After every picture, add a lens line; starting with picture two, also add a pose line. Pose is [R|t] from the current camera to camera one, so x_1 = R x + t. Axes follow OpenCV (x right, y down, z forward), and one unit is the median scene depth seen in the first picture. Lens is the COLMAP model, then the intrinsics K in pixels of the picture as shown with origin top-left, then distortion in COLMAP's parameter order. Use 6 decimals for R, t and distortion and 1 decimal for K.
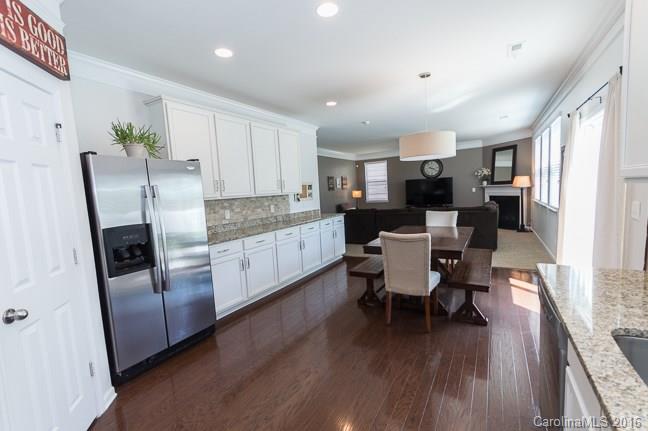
lens RADIAL K [[289.4, 0, 321.6], [0, 289.4, 217.9], [0, 0, 1]] dist [-0.001066, -0.000197]
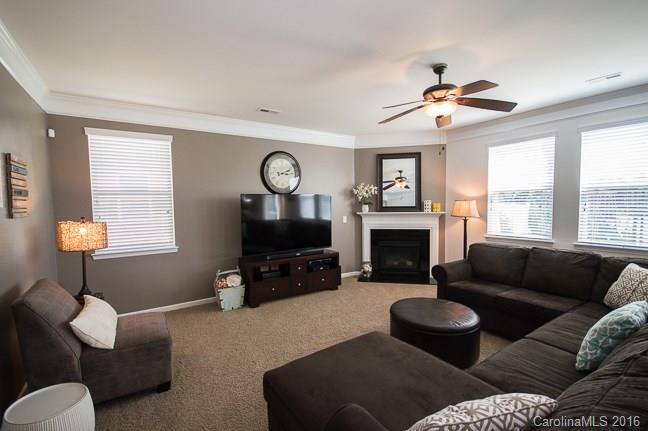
lens RADIAL K [[289.4, 0, 321.6], [0, 289.4, 217.9], [0, 0, 1]] dist [-0.001066, -0.000197]
pose [[0.446224, 0.002621, 0.894918, -0.016133], [0.072354, 0.996616, -0.038996, -0.100403], [-0.891992, 0.082151, 0.444524, 0.973726]]
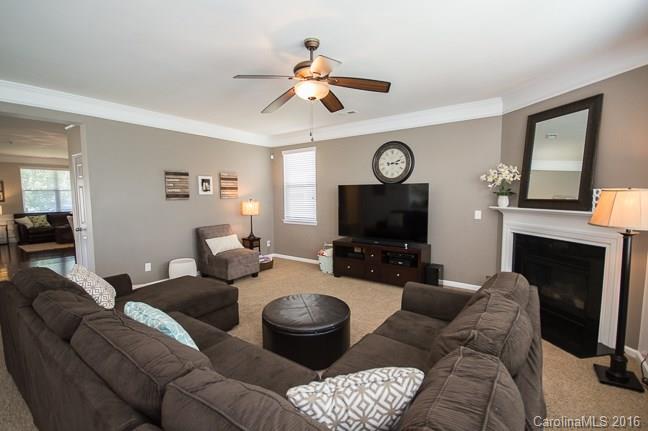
lens RADIAL K [[289.4, 0, 321.6], [0, 289.4, 217.9], [0, 0, 1]] dist [-0.001066, -0.000197]
pose [[0.994784, 0.052663, -0.087363, 0.410411], [-0.053084, 0.998587, -0.002500, -0.097514], [0.087108, 0.007125, 0.996173, 0.678111]]
